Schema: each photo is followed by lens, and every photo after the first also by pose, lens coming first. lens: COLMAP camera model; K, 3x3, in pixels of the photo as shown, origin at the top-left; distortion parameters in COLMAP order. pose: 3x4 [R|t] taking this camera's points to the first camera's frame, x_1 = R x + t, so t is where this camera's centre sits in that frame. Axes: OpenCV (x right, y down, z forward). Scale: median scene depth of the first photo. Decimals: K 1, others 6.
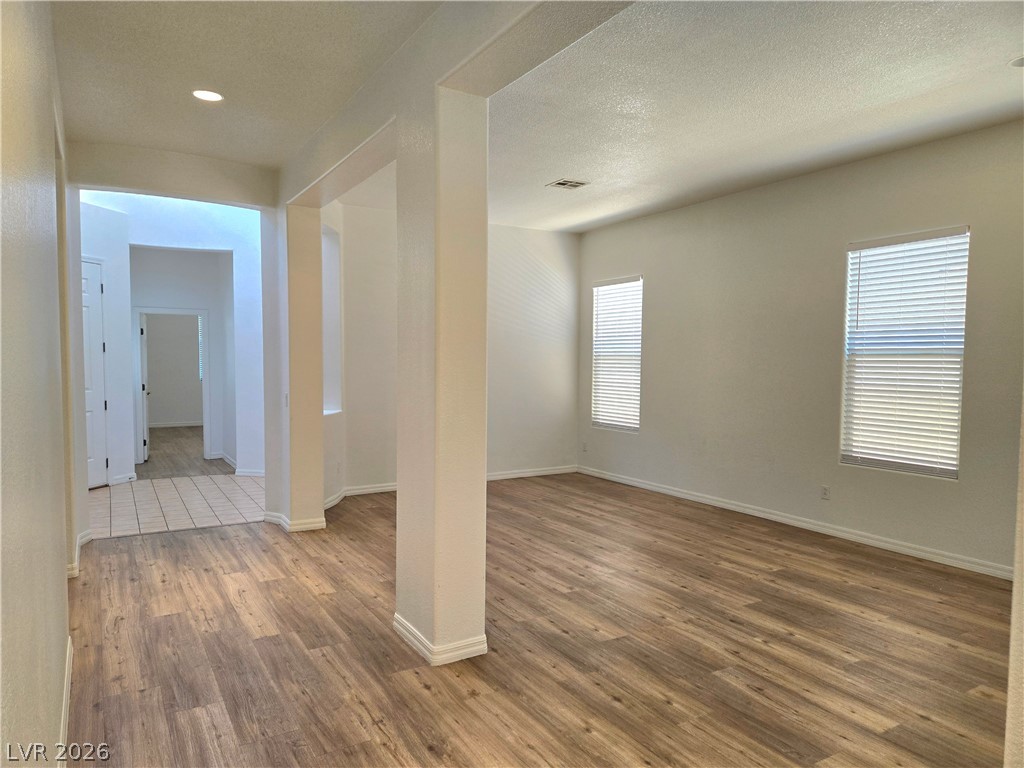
lens RADIAL K [[683.7, 0, 503.6], [0, 683.7, 393.2], [0, 0, 1]] dist [0.080366, -0.066602]
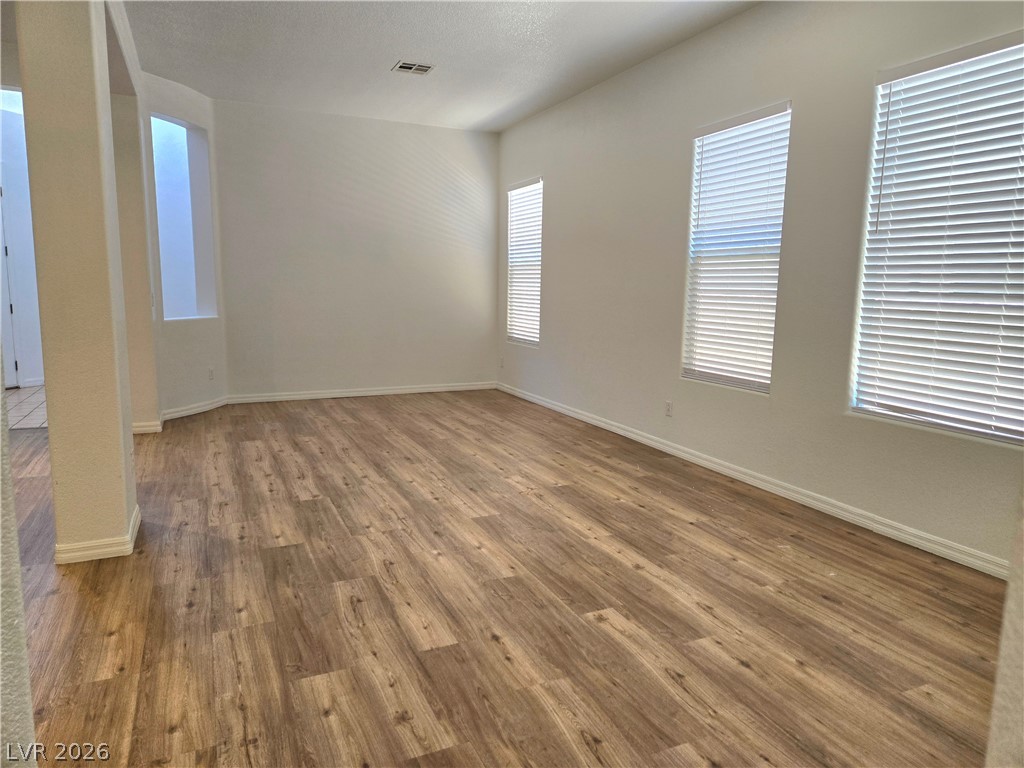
lens RADIAL K [[683.7, 0, 519.8], [0, 683.7, 376.5], [0, 0, 1]] dist [0.080366, -0.066602]
pose [[0.994935, 0.022717, -0.097920, 0.410581], [-0.014611, 0.996466, 0.082716, 0.031431], [0.099453, -0.080867, 0.991751, 0.085866]]
